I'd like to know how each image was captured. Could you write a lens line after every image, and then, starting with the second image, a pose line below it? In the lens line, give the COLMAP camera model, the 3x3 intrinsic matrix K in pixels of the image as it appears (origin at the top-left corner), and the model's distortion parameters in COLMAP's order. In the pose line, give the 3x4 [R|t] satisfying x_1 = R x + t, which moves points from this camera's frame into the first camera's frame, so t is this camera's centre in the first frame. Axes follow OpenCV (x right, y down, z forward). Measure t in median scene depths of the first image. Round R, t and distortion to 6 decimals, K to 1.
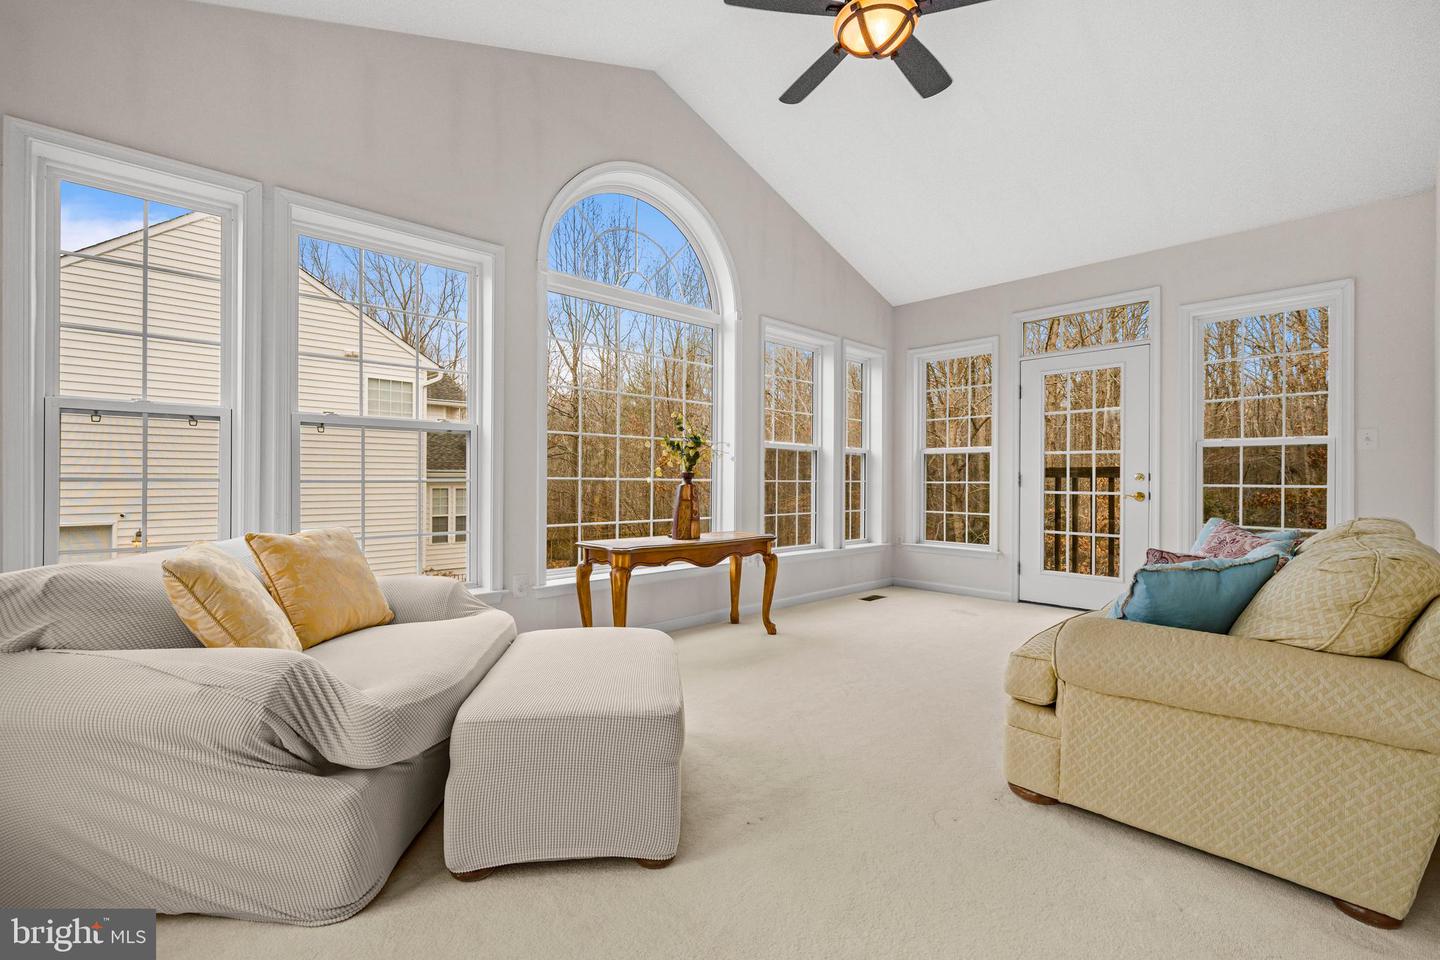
lens RADIAL K [[610.0, 0, 711.4], [0, 610.0, 481.2], [0, 0, 1]] dist [-0.000015, 0.000085]
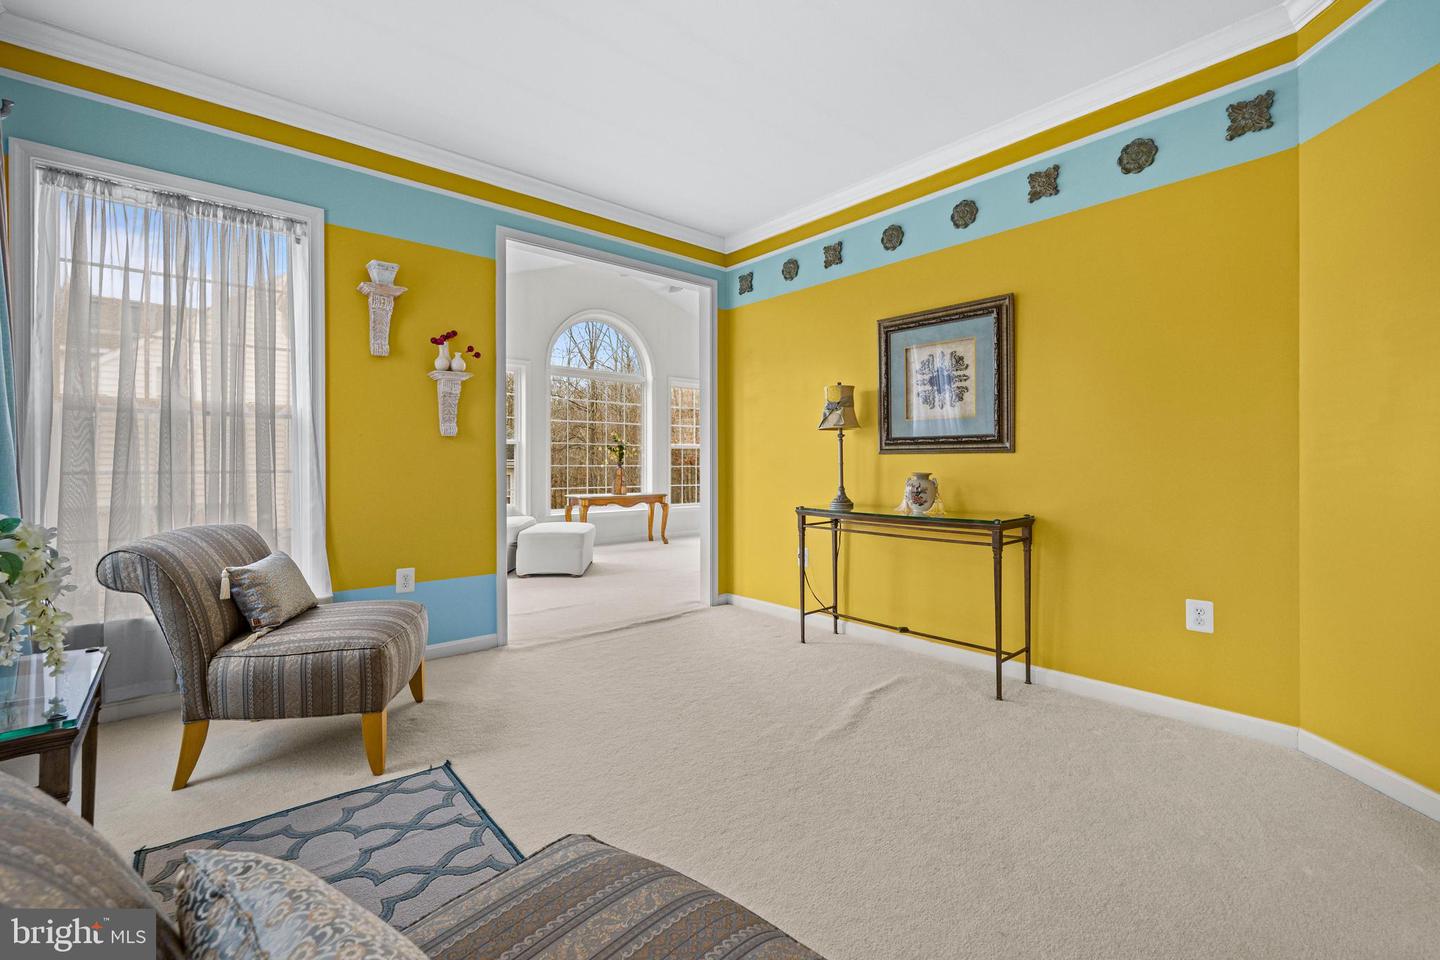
lens RADIAL K [[610.0, 0, 722.5], [0, 610.0, 469.4], [0, 0, 1]] dist [-0.000015, 0.000085]
pose [[0.999729, -0.012743, -0.019460, 0.322787], [0.012724, 0.999918, -0.001062, 0.014902], [0.019472, 0.000814, 0.999810, -0.968445]]
